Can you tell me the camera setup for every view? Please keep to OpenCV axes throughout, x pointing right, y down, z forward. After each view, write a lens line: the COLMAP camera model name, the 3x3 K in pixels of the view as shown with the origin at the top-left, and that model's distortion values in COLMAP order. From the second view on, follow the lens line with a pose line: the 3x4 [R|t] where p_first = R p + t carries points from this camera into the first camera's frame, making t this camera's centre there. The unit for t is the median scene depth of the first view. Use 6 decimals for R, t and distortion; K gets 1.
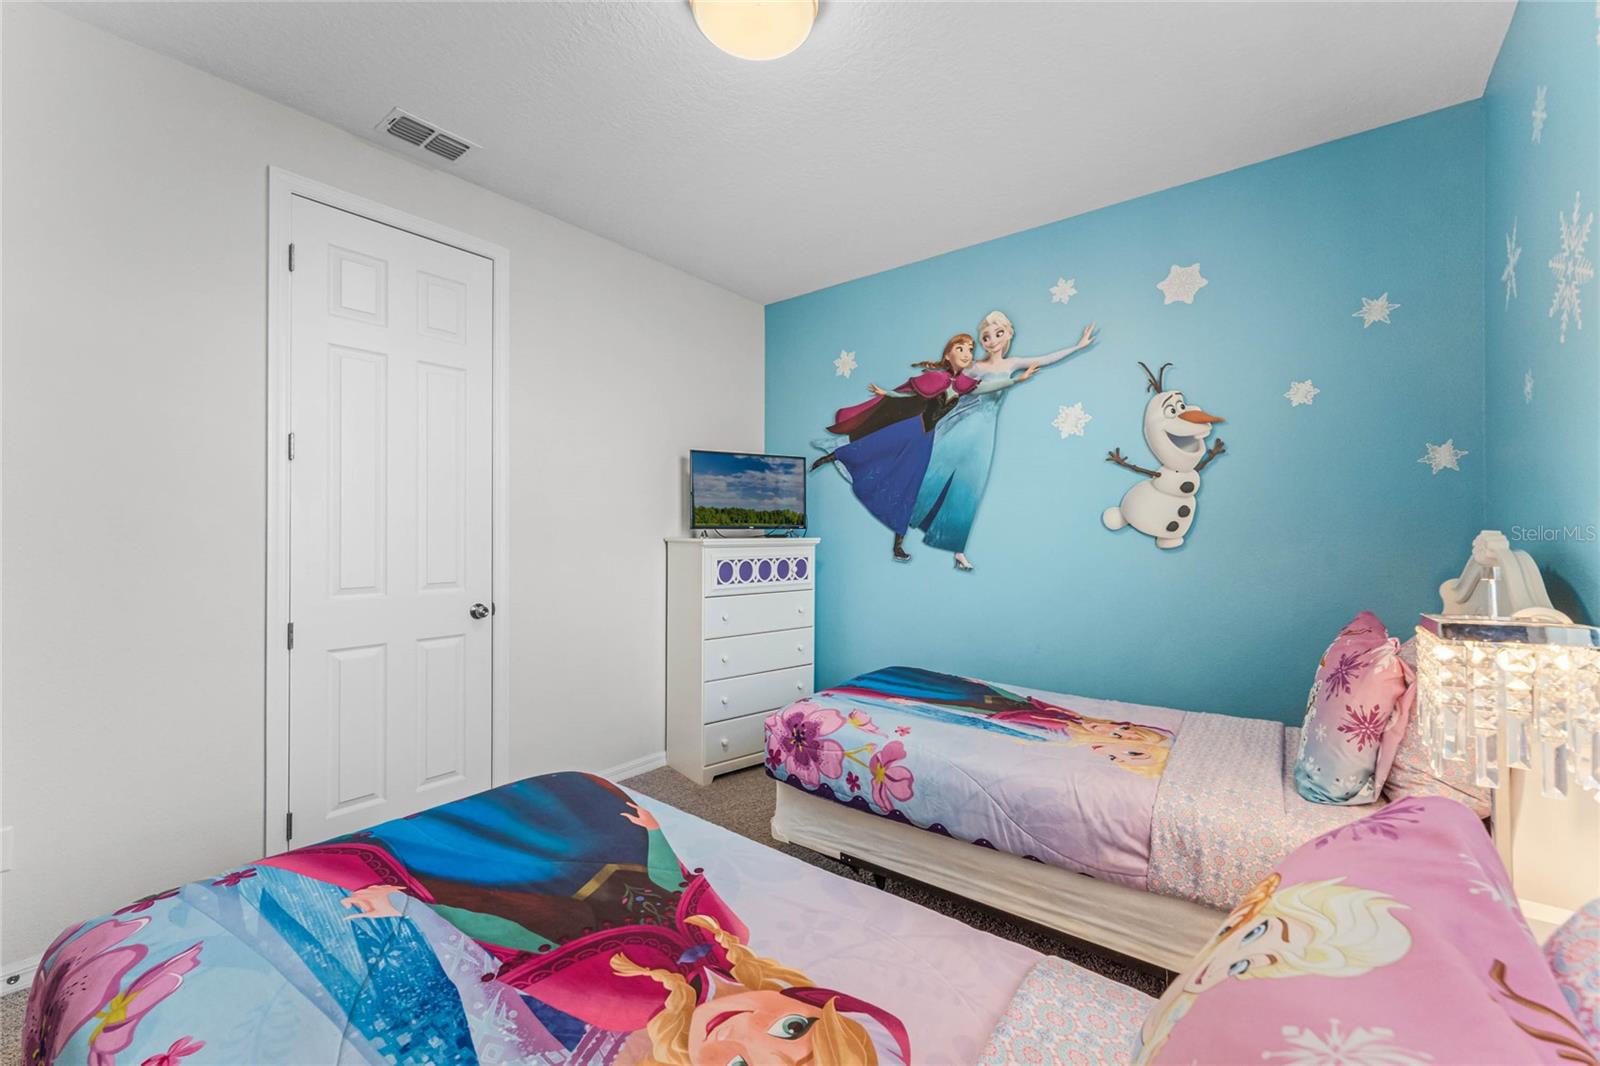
lens RADIAL K [[647.7, 0, 800.0], [0, 647.7, 533.0], [0, 0, 1]] dist [0.001448, 0.000299]
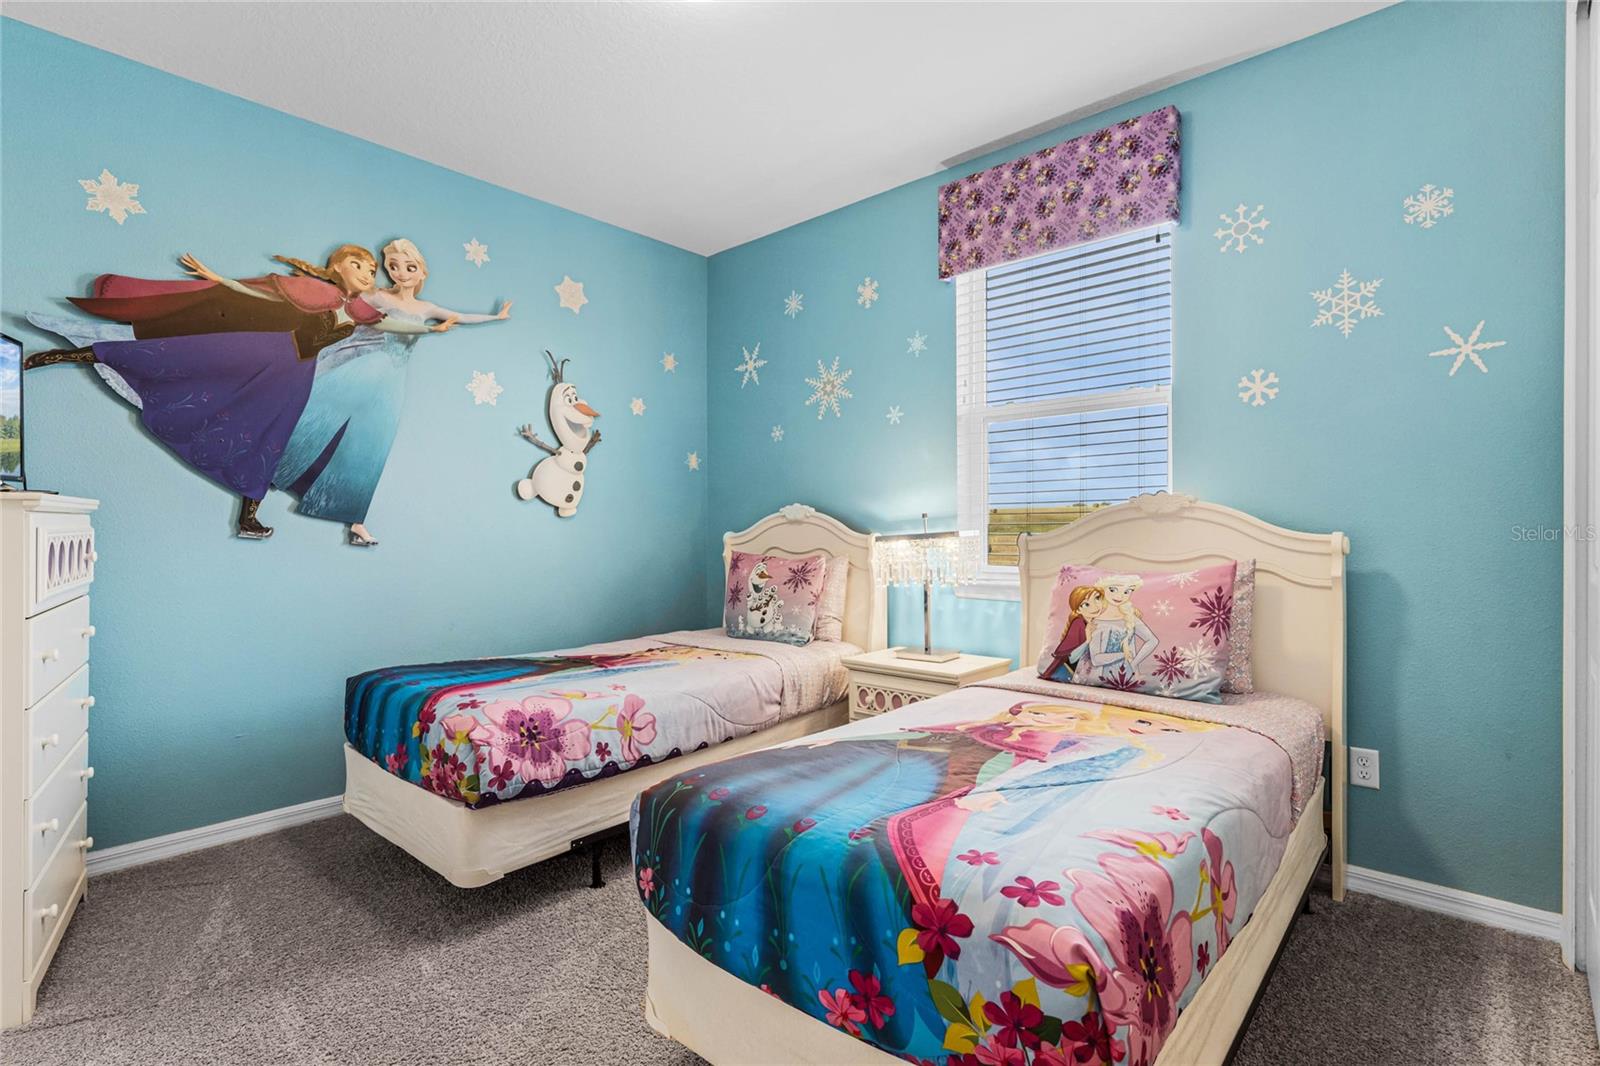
lens RADIAL K [[762.8, 0, 800.0], [0, 762.8, 533.0], [0, 0, 1]] dist [0.001122, -0.000140]
pose [[0.069056, -0.010528, 0.997557, -0.774480], [-0.001441, 0.999942, 0.010653, 0.037191], [-0.997612, -0.002173, 0.069037, 0.479008]]
